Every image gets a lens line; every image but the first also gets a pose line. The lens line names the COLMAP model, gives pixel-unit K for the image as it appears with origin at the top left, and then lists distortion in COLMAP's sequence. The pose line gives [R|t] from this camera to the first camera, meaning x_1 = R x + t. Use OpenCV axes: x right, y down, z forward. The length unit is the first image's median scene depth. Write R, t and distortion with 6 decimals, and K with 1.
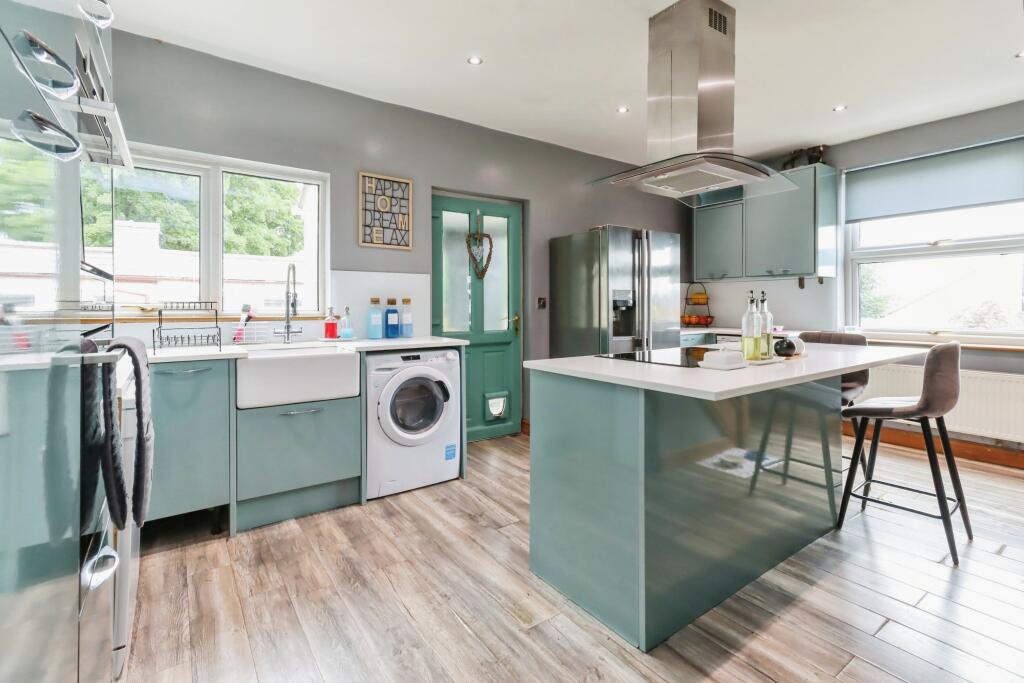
lens RADIAL K [[470.9, 0, 512.3], [0, 470.9, 307.7], [0, 0, 1]] dist [-0.000126, -0.000007]
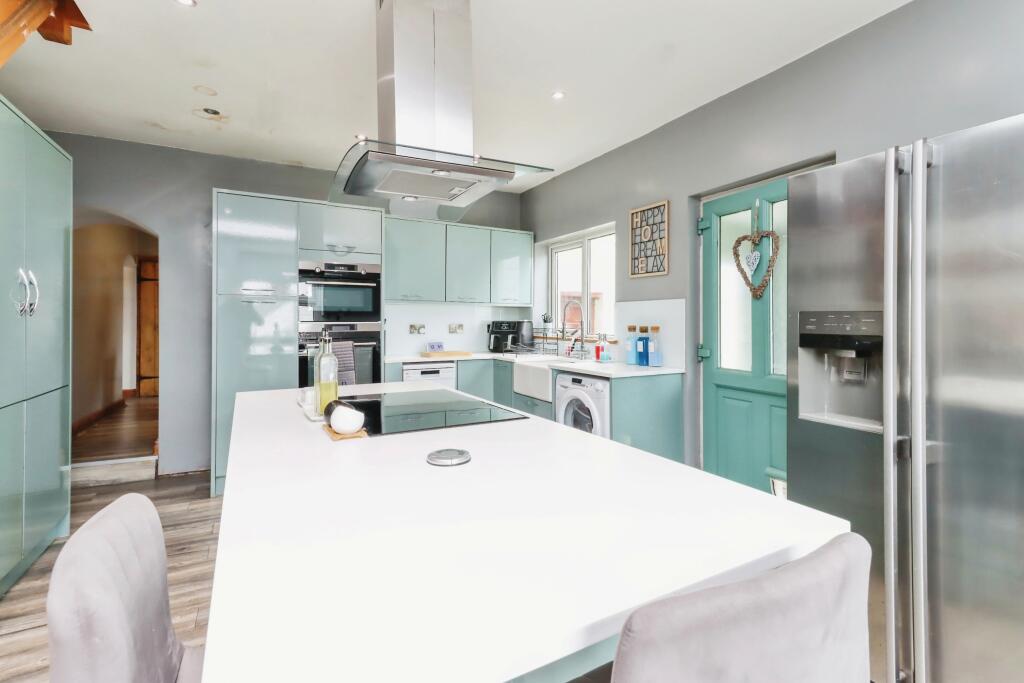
lens RADIAL K [[455.0, 0, 512.1], [0, 455.0, 318.9], [0, 0, 1]] dist [0.000799, 0.000054]
pose [[-0.127744, -0.004292, -0.991798, 0.753891], [0.000641, 0.999990, -0.004410, -0.031253], [0.991807, -0.001199, -0.127740, 0.845768]]
